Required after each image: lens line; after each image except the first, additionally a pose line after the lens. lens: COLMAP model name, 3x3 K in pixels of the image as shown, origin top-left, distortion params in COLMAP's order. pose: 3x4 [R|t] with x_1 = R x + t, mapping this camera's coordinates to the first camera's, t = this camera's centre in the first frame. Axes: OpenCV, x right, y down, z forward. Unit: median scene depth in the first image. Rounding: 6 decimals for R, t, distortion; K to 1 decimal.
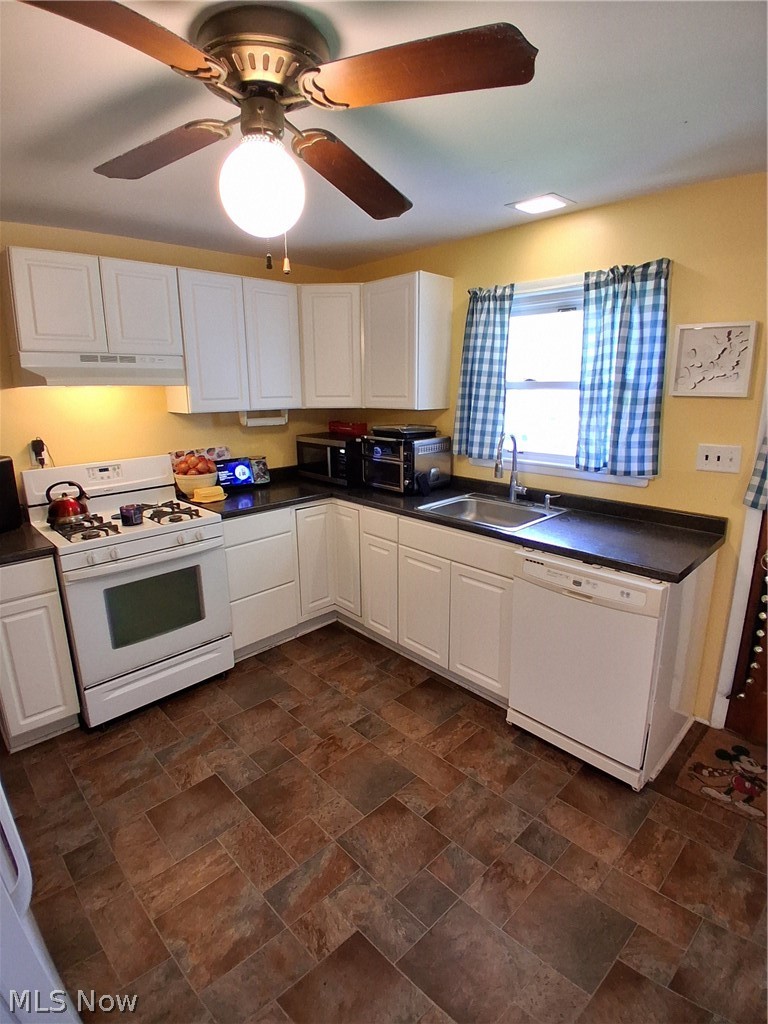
lens RADIAL K [[507.3, 0, 377.8], [0, 507.3, 505.8], [0, 0, 1]] dist [0.010928, -0.052520]
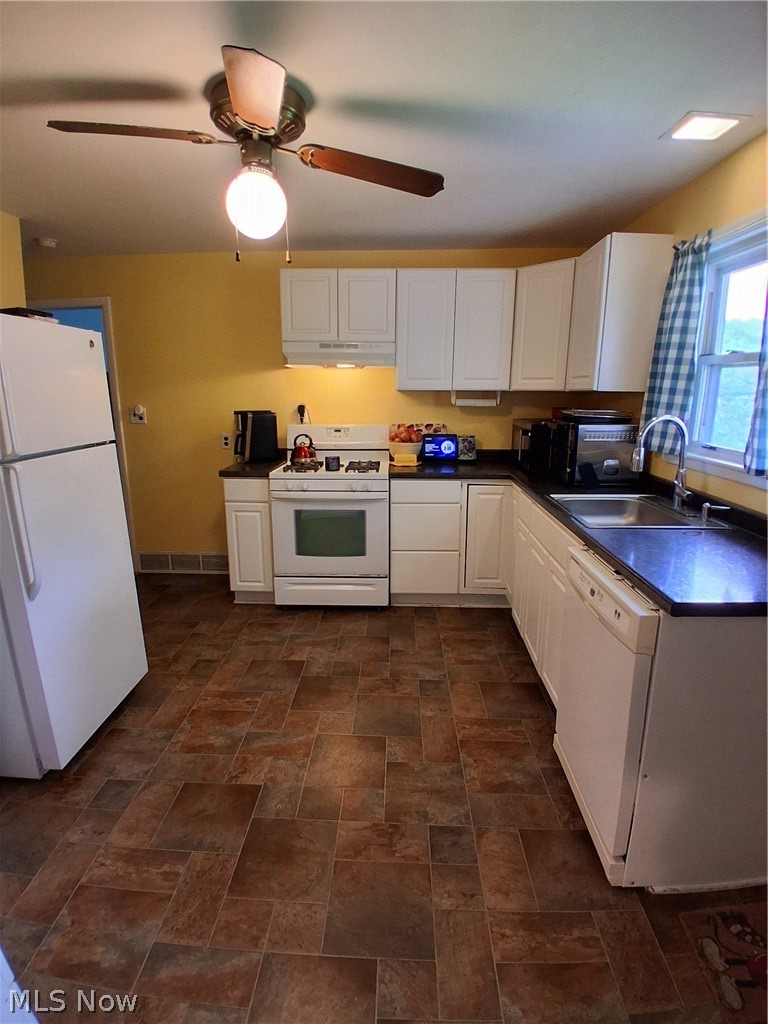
lens RADIAL K [[507.3, 0, 377.8], [0, 507.3, 505.8], [0, 0, 1]] dist [0.010928, -0.052520]
pose [[0.694770, 0.170842, -0.698647, 0.549939], [-0.178333, 0.981965, 0.062779, 0.022862], [0.696772, 0.080975, 0.712707, 0.145427]]
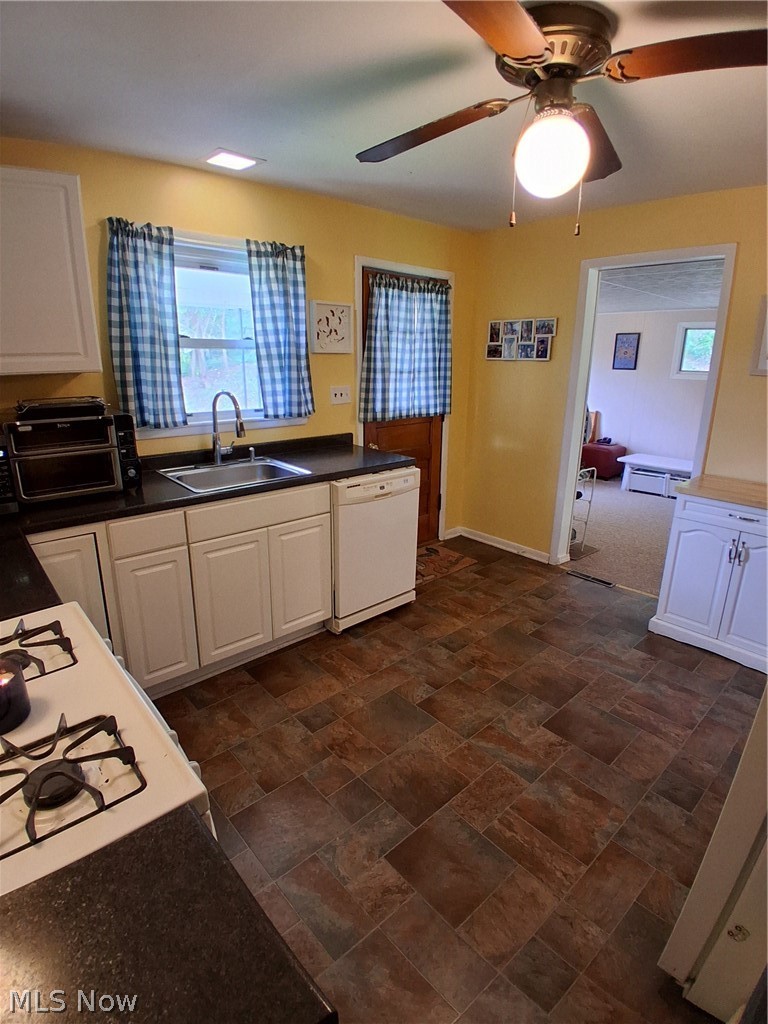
lens RADIAL K [[507.3, 0, 377.8], [0, 507.3, 505.8], [0, 0, 1]] dist [0.010928, -0.052520]
pose [[0.038963, -0.273134, 0.961187, -0.759816], [0.228833, 0.938793, 0.257494, -0.128132], [-0.972686, 0.209918, 0.099080, 0.701684]]
